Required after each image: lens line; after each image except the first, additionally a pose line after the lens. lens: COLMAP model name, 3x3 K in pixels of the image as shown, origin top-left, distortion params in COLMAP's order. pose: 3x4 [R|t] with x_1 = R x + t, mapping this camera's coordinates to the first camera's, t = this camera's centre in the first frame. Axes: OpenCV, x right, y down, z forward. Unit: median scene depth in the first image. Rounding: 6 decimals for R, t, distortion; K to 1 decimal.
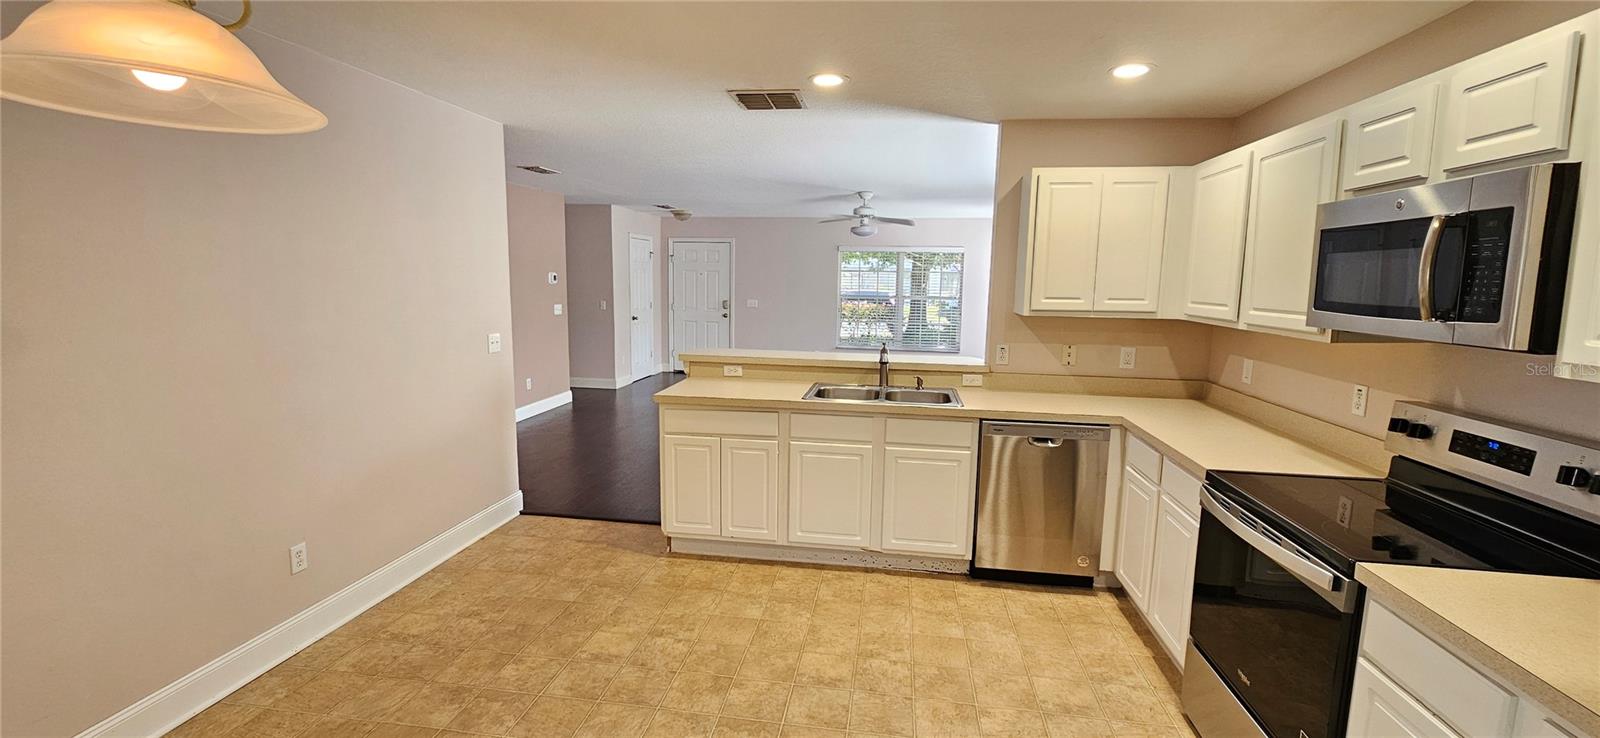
lens RADIAL K [[655.4, 0, 799.6], [0, 655.4, 365.1], [0, 0, 1]] dist [0.002291, 0.000250]
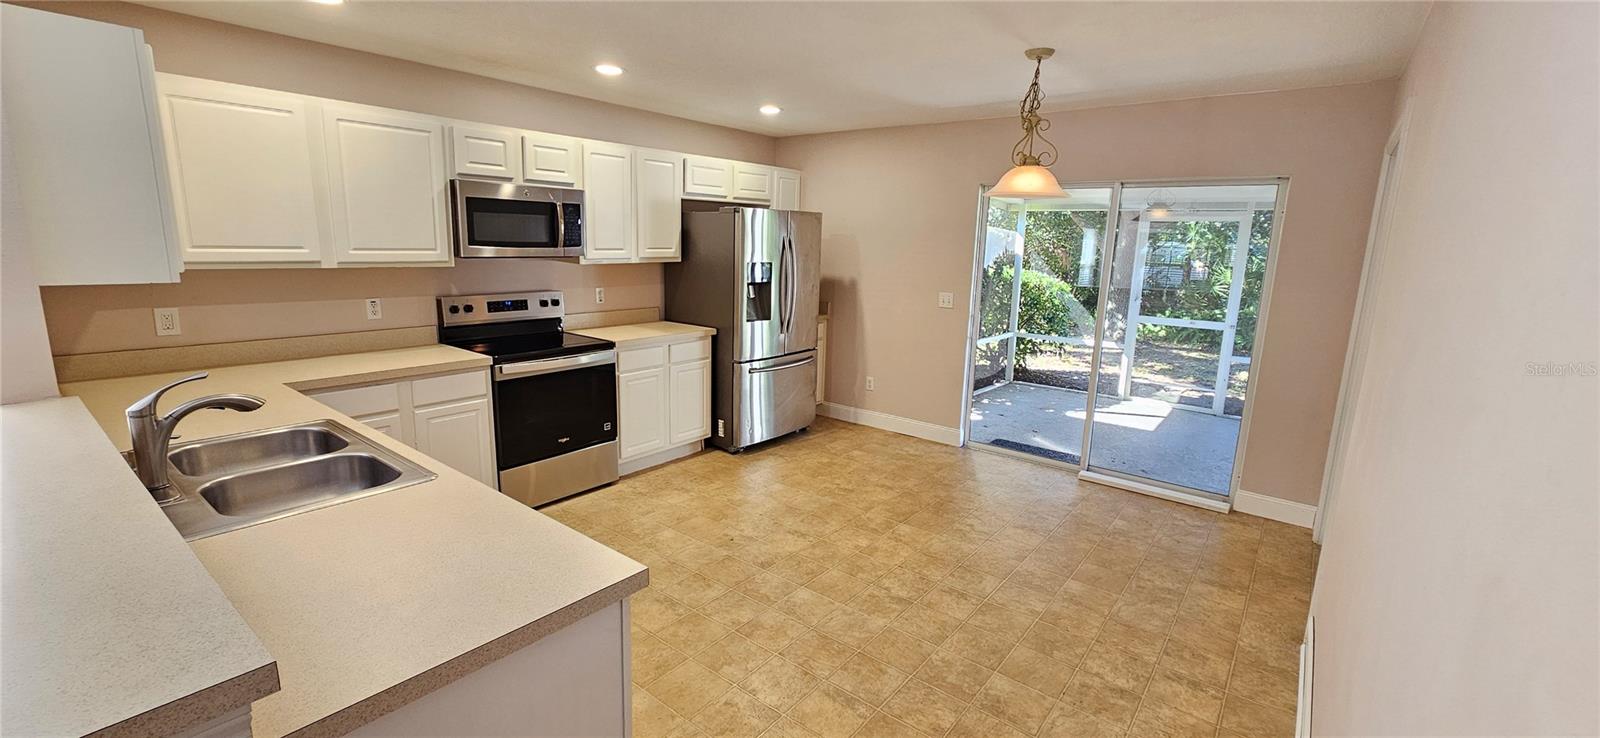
lens RADIAL K [[655.4, 0, 799.6], [0, 655.4, 365.1], [0, 0, 1]] dist [0.002291, 0.000250]
pose [[-0.868285, -0.136281, 0.476979, -0.476327], [0.022236, 0.949865, 0.311870, -0.185954], [-0.495567, 0.281398, -0.821723, 1.277227]]
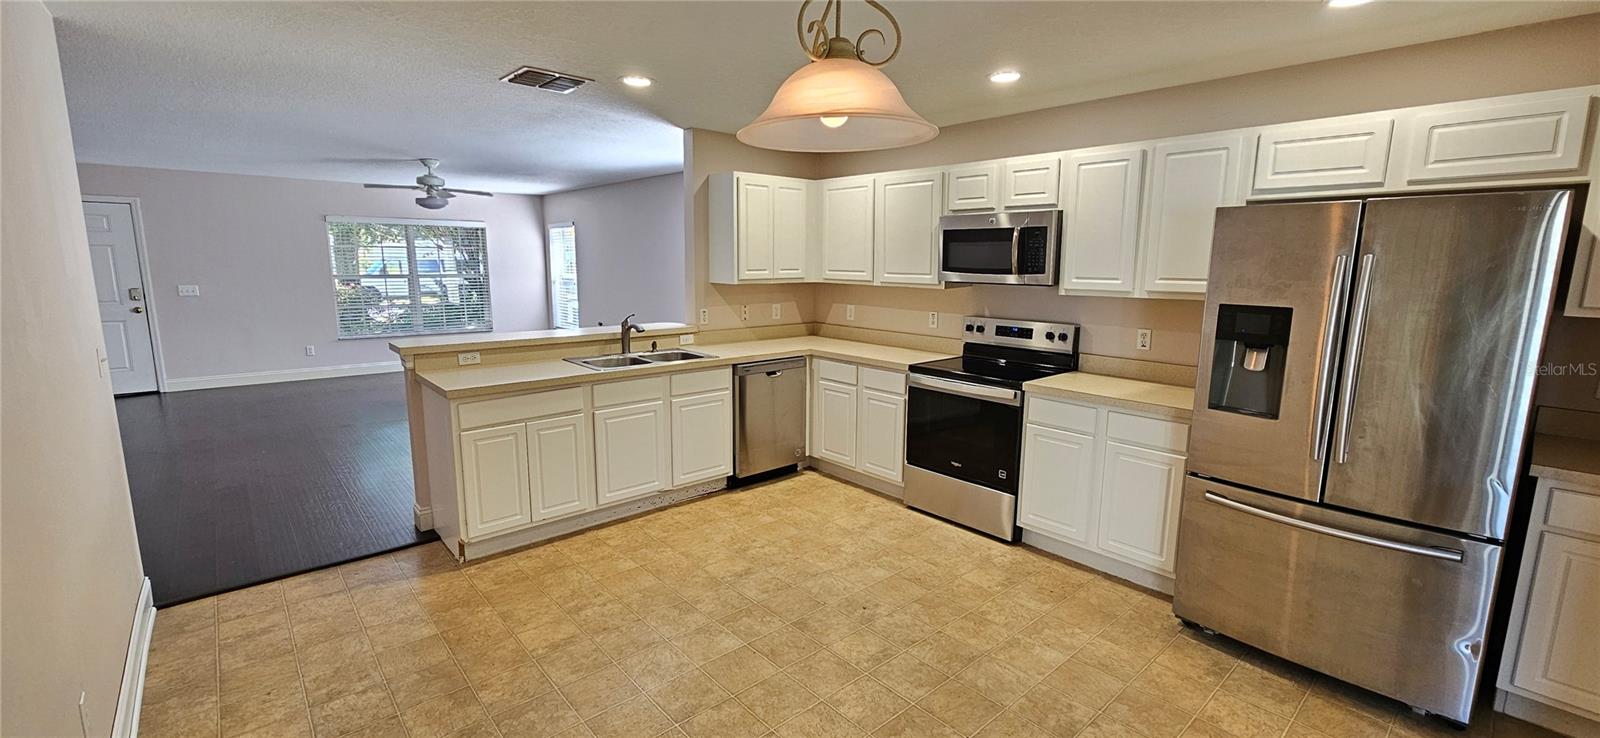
lens RADIAL K [[655.4, 0, 799.6], [0, 655.4, 365.1], [0, 0, 1]] dist [0.002291, 0.000250]
pose [[0.640065, -0.135865, 0.756212, -0.606925], [0.105410, 0.990462, 0.088732, -0.018236], [-0.761055, 0.022919, 0.648282, 0.055848]]
